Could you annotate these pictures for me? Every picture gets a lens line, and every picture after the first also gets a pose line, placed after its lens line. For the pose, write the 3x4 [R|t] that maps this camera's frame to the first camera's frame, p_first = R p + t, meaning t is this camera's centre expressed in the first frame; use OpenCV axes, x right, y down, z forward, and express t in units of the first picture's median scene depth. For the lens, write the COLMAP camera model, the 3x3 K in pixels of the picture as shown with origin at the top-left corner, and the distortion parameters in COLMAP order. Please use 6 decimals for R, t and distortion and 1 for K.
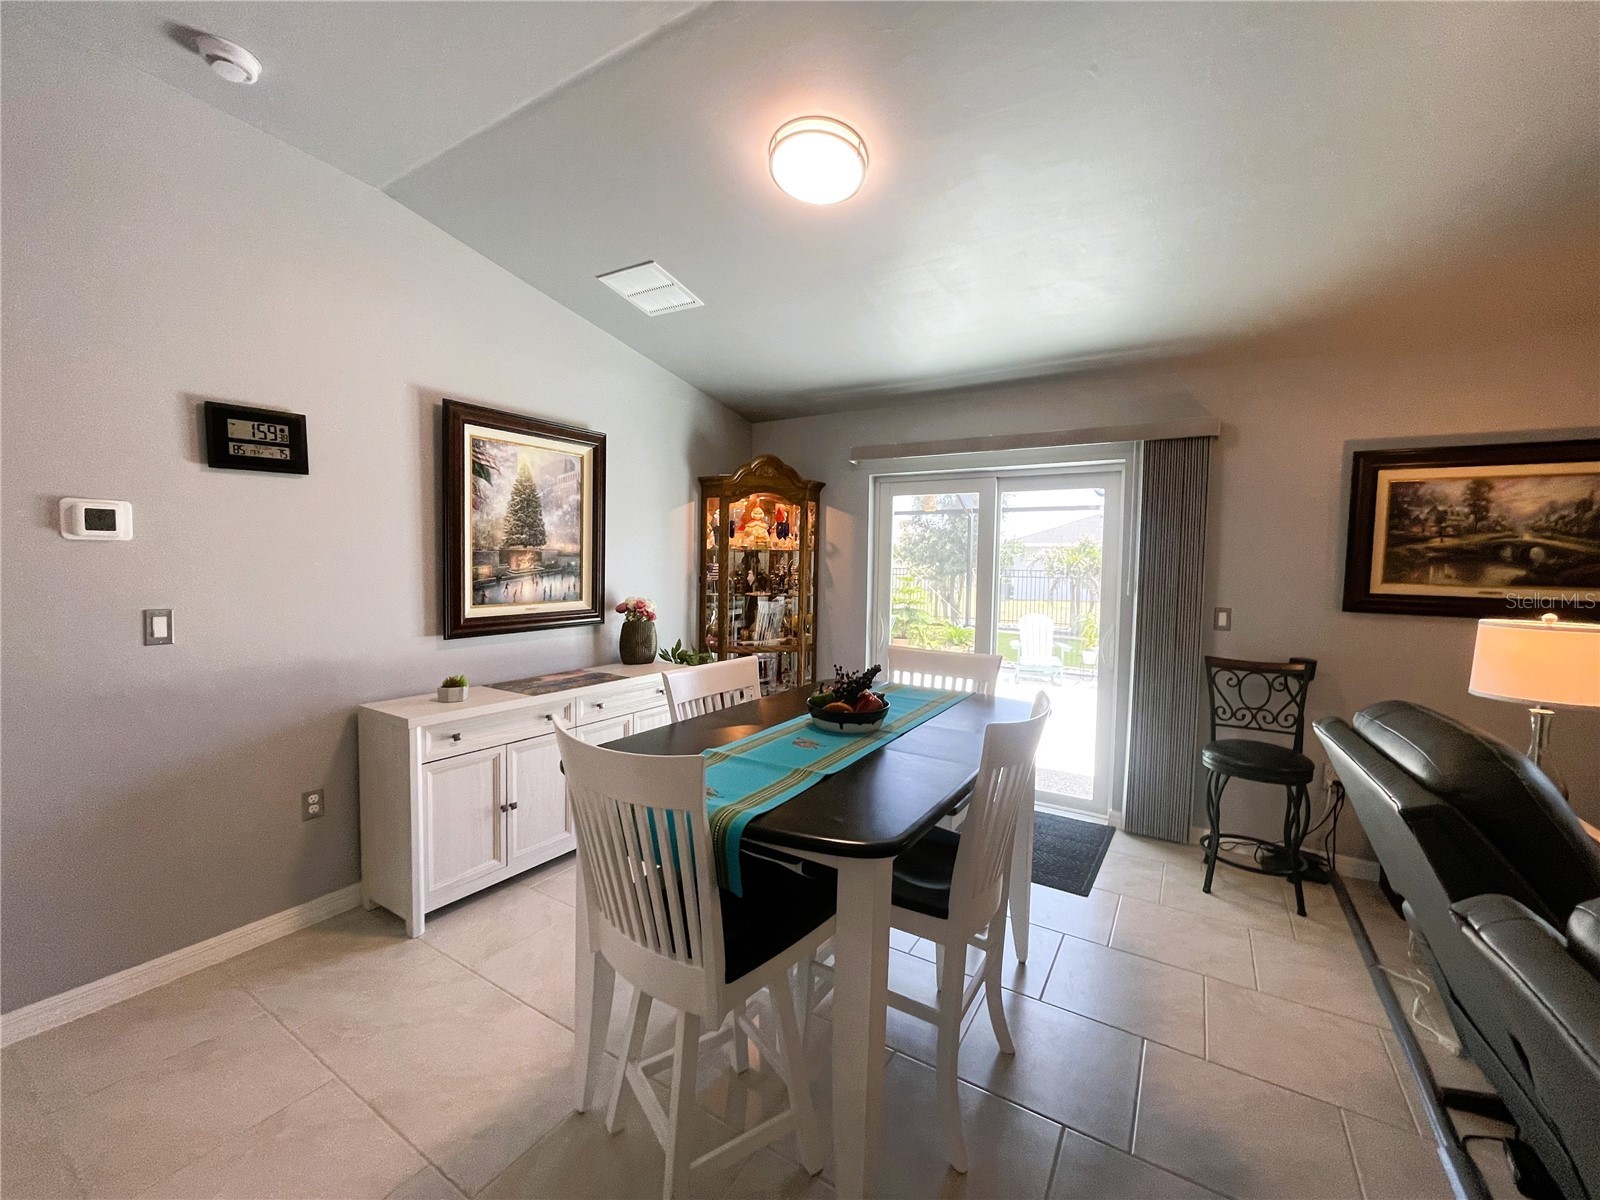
lens RADIAL K [[644.3, 0, 798.8], [0, 644.3, 597.1], [0, 0, 1]] dist [-0.003424, -0.000580]
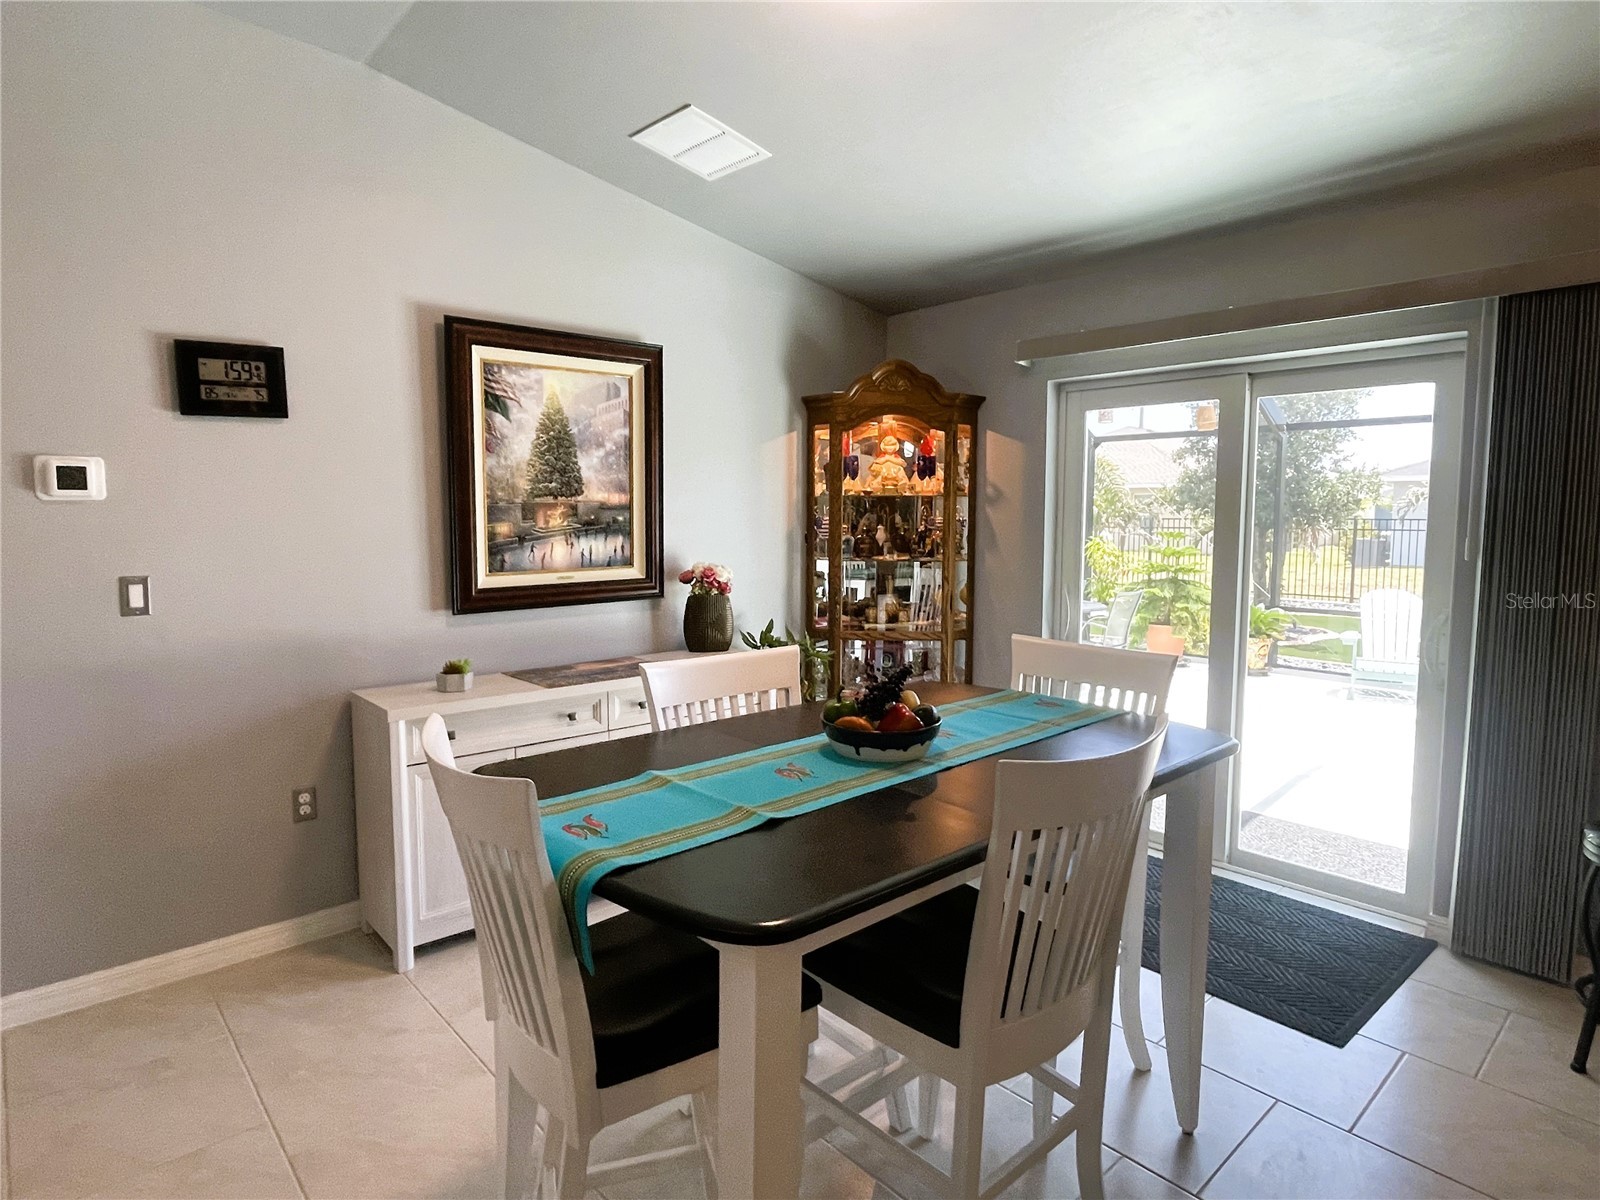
lens RADIAL K [[888.6, 0, 794.3], [0, 888.6, 589.7], [0, 0, 1]] dist [-0.000710, -0.000456]
pose [[0.961113, 0.009958, -0.275974, 0.164725], [-0.001041, 0.999473, 0.032437, -0.002563], [0.276152, -0.030888, 0.960618, 0.042413]]
